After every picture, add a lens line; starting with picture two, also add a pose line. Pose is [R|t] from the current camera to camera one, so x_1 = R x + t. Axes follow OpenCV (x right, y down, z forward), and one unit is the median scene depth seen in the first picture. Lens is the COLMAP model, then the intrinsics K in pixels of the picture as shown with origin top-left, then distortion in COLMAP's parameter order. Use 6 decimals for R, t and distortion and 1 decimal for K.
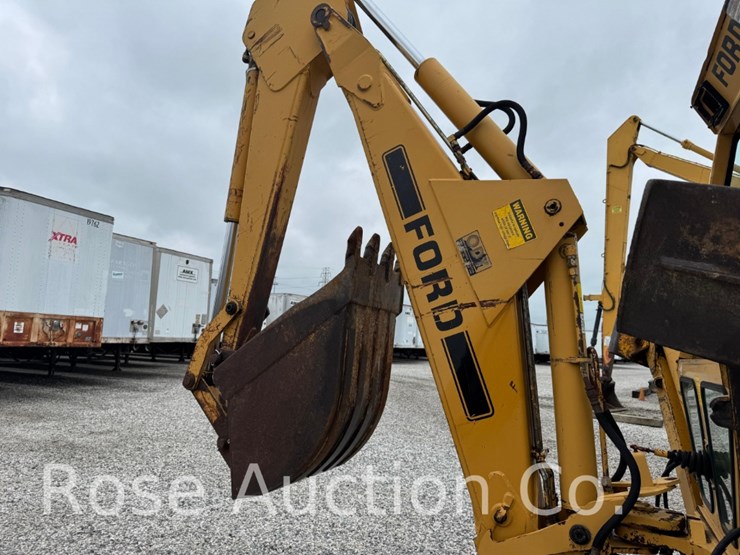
lens RADIAL K [[517.3, 0, 370.0], [0, 517.3, 277.5], [0, 0, 1]] dist [0.069225, -0.100439]
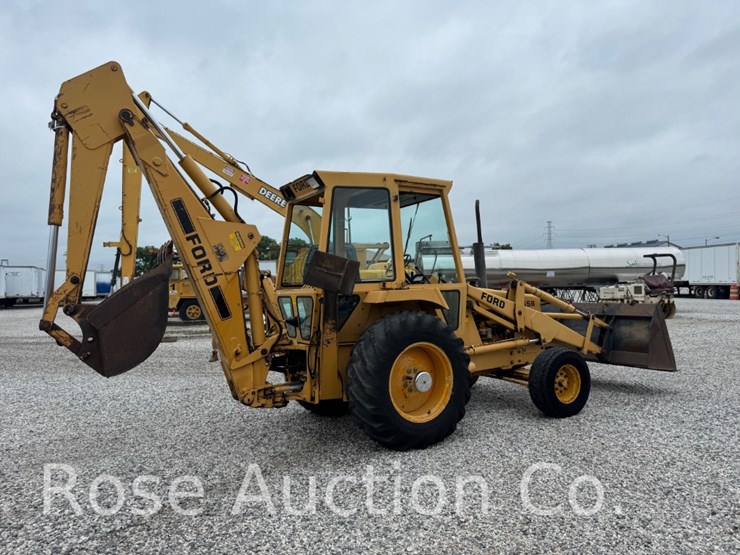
lens RADIAL K [[524.5, 0, 370.0], [0, 524.5, 277.5], [0, 0, 1]] dist [0.140724, -0.000444]
pose [[0.575171, -0.053831, 0.816260, -0.430581], [-0.046799, 0.994033, 0.098531, -0.062822], [-0.816694, -0.094872, 0.569220, -0.295120]]
